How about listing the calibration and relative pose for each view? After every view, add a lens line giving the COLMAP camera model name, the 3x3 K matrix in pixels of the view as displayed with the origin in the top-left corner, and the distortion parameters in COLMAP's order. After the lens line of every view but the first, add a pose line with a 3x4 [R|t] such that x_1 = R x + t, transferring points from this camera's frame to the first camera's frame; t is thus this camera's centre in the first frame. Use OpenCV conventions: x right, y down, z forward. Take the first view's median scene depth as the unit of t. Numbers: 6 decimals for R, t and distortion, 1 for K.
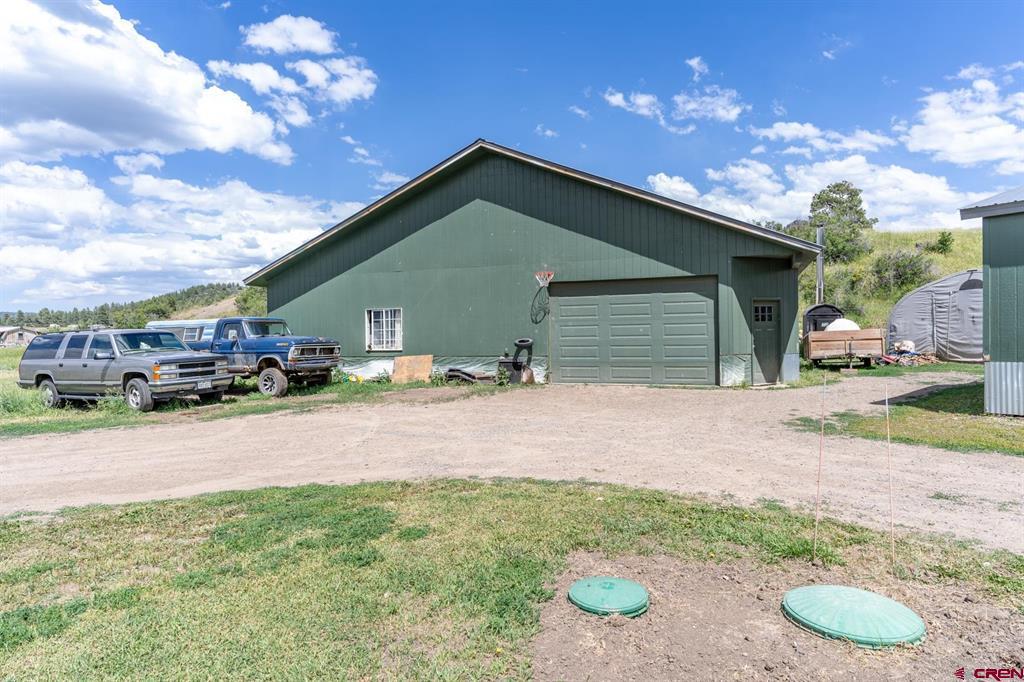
lens RADIAL K [[619.1, 0, 511.3], [0, 619.1, 340.5], [0, 0, 1]] dist [-0.002950, 0.000105]
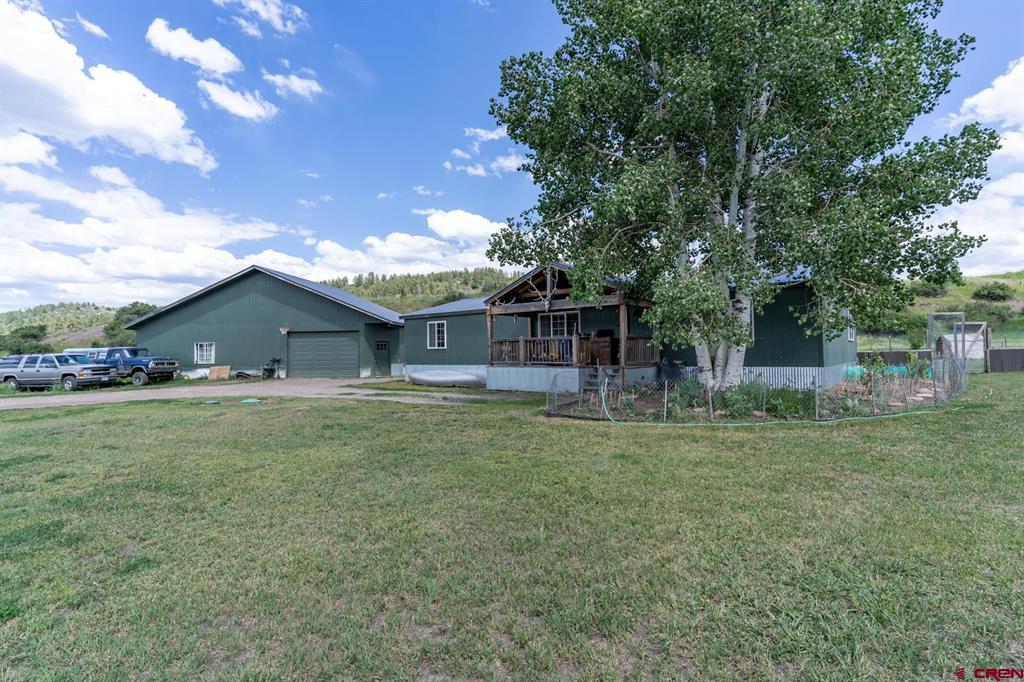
lens RADIAL K [[522.6, 0, 513.5], [0, 522.6, 342.5], [0, 0, 1]] dist [0.004298, 0.000423]
pose [[0.966257, 0.006246, 0.257503, 0.351693], [0.001667, 0.999533, -0.030499, 0.001263], [-0.257574, 0.029899, 0.965796, -0.968813]]
